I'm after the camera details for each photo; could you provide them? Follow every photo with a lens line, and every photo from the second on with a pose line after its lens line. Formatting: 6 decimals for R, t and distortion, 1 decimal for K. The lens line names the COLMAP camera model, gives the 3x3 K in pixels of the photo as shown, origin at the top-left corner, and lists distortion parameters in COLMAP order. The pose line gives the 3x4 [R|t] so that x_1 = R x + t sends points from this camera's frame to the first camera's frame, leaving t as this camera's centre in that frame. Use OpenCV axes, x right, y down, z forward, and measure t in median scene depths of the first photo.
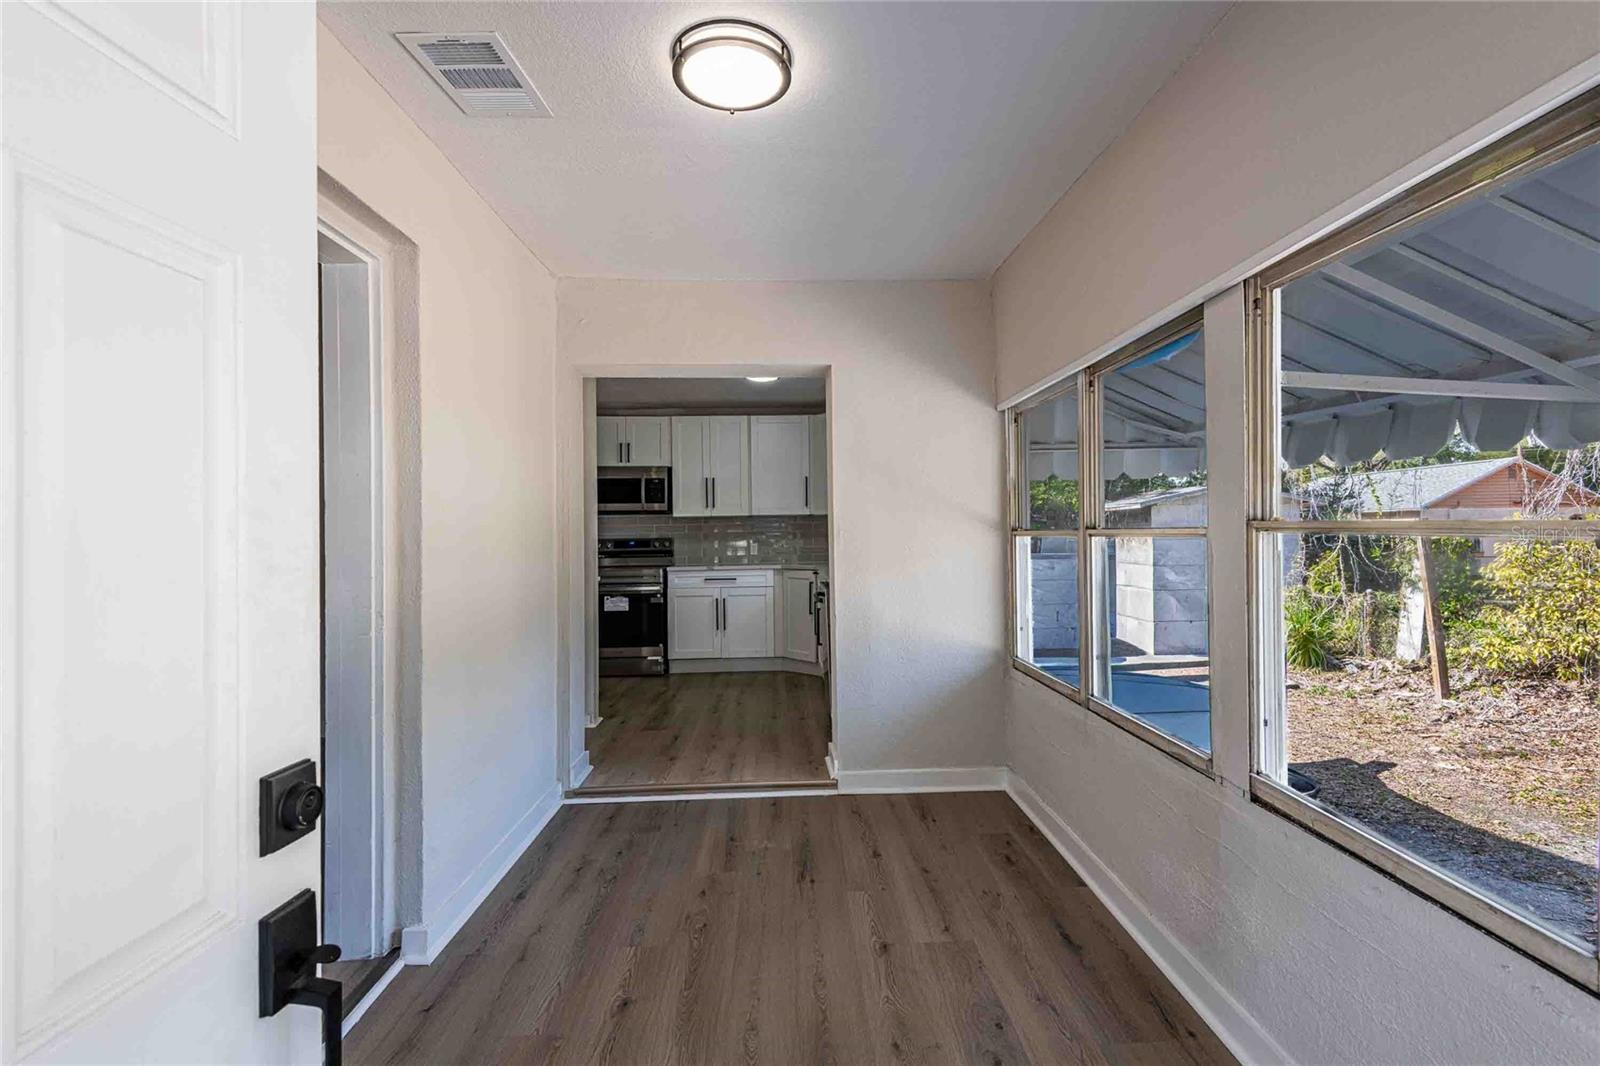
lens RADIAL K [[739.8, 0, 806.1], [0, 739.8, 522.5], [0, 0, 1]] dist [0.030360, -0.014457]
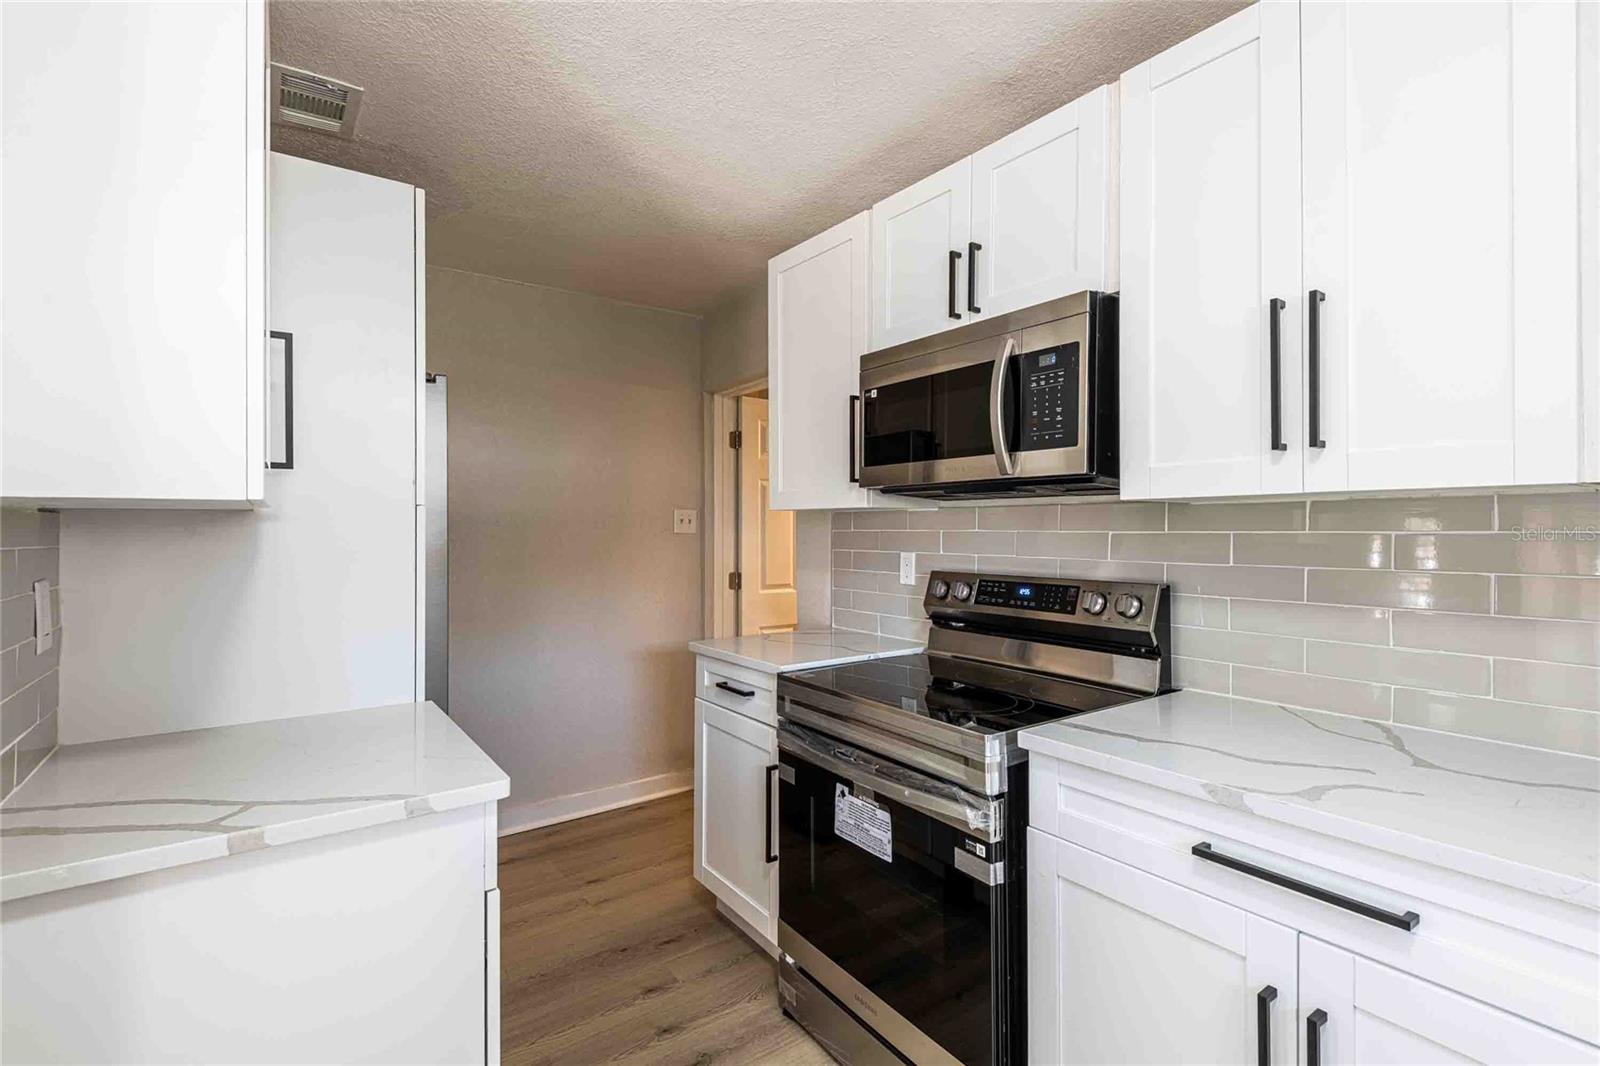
lens RADIAL K [[739.8, 0, 821.9], [0, 739.8, 523.9], [0, 0, 1]] dist [0.030360, -0.014457]
pose [[0.569909, 0.010297, -0.821643, -0.040794], [0.005618, 0.999849, 0.016427, -0.005265], [0.821688, -0.013978, 0.569765, 0.836083]]
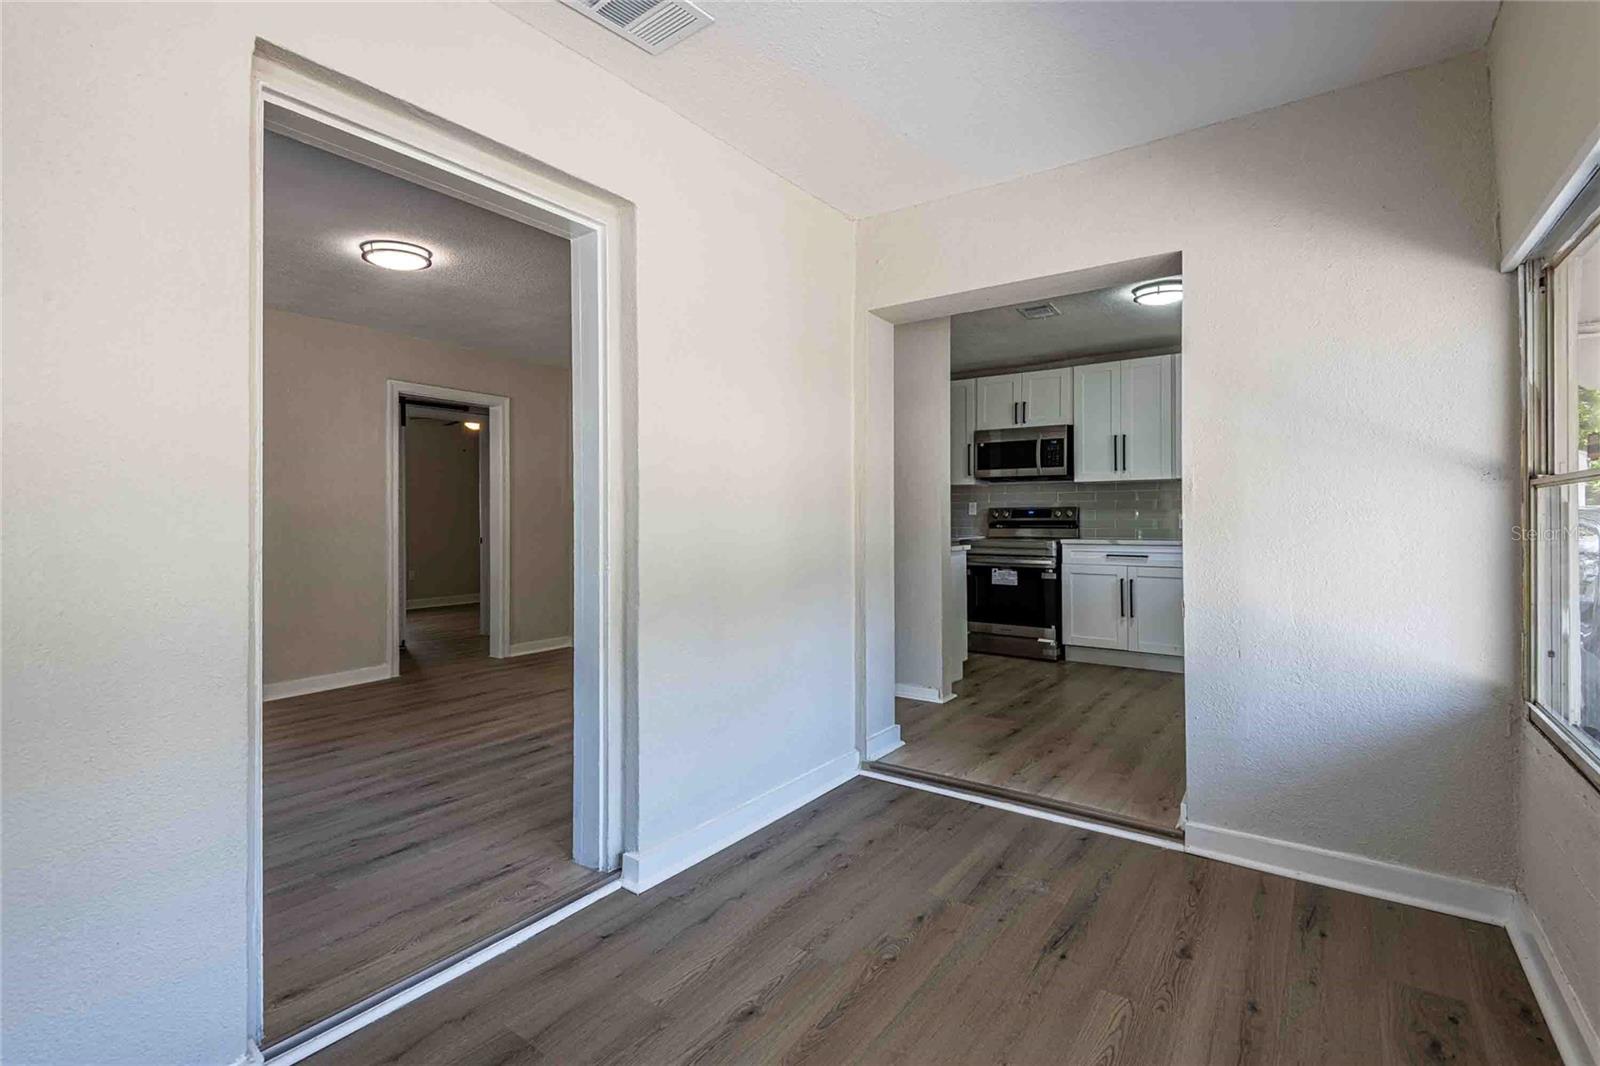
lens RADIAL K [[739.8, 0, 794.1], [0, 739.8, 513.3], [0, 0, 1]] dist [0.030360, -0.014457]
pose [[0.788144, 0.009785, -0.615413, 0.105331], [0.000234, 0.999869, 0.016198, 0.015460], [0.615491, -0.012910, 0.788038, 0.113382]]
